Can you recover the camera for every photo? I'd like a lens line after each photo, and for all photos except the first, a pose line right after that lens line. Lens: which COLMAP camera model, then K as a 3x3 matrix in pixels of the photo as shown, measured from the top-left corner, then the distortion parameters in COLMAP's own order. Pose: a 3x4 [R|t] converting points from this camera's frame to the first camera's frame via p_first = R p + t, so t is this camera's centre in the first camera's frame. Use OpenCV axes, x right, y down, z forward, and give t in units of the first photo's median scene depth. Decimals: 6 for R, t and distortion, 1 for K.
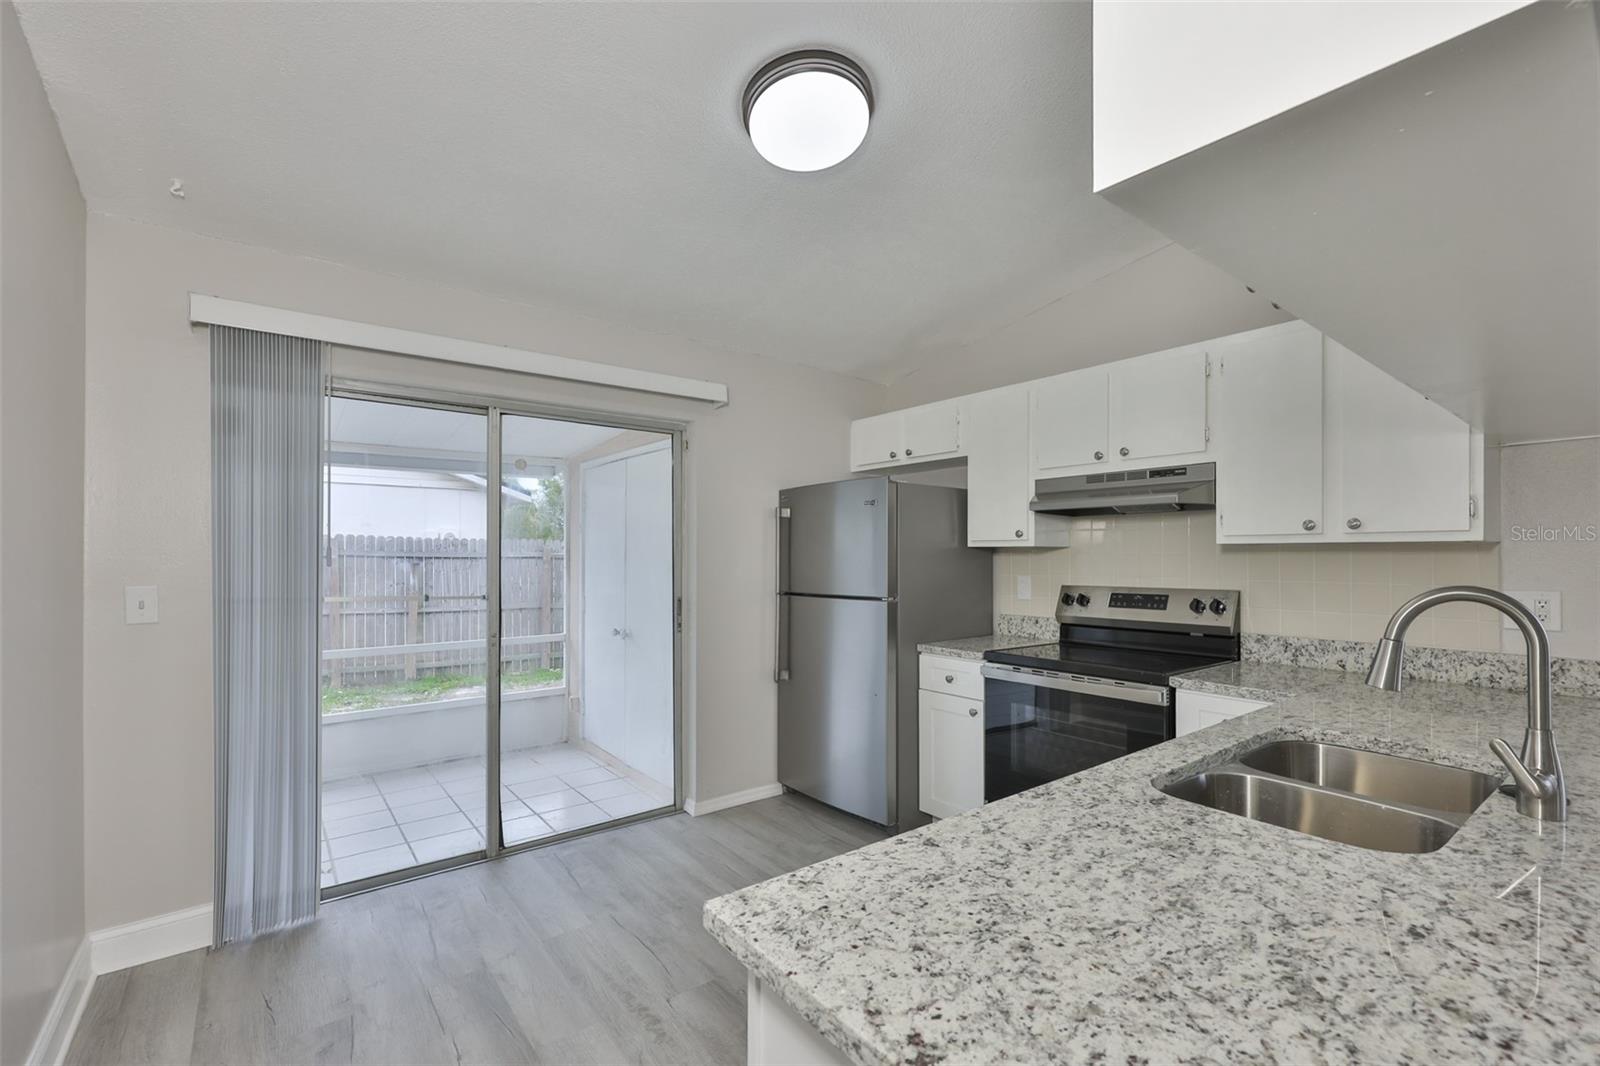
lens RADIAL K [[693.3, 0, 816.7], [0, 693.3, 561.5], [0, 0, 1]] dist [-0.004307, 0.002960]
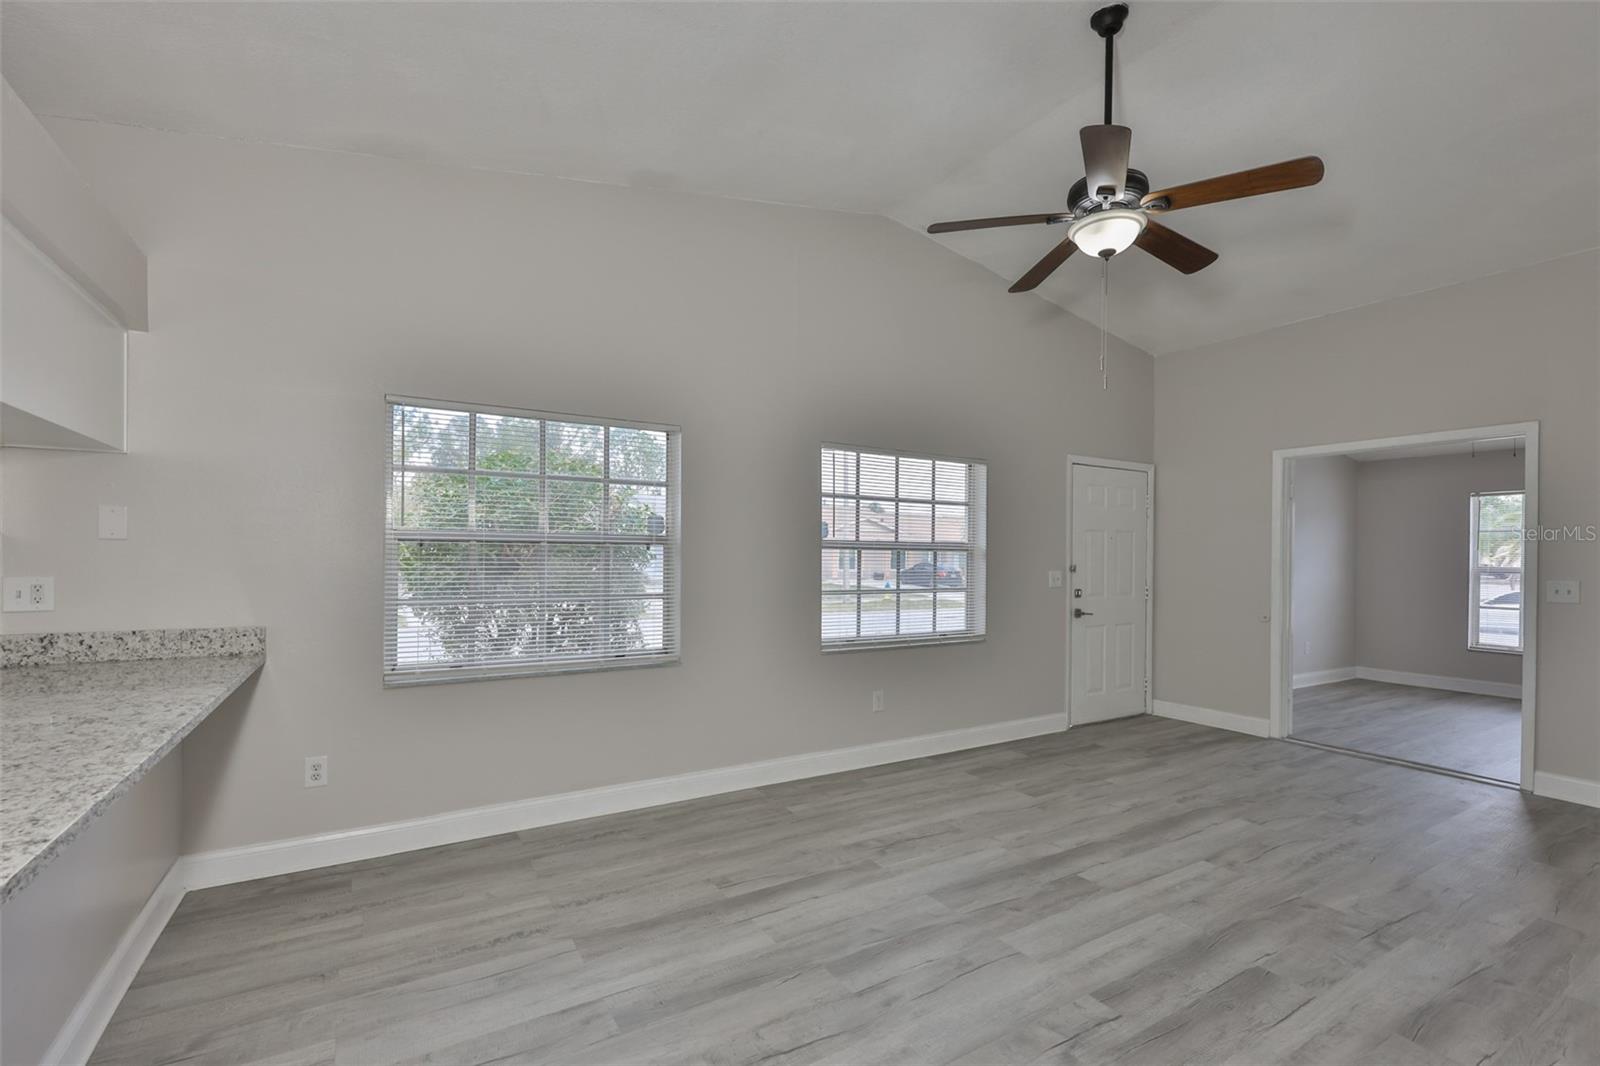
lens RADIAL K [[693.3, 0, 791.2], [0, 693.3, 571.1], [0, 0, 1]] dist [-0.004307, 0.002960]
pose [[0.144776, -0.022026, 0.989219, 0.075251], [-0.001070, 0.999748, 0.022417, 0.005186], [-0.989464, -0.004304, 0.144716, -0.324124]]
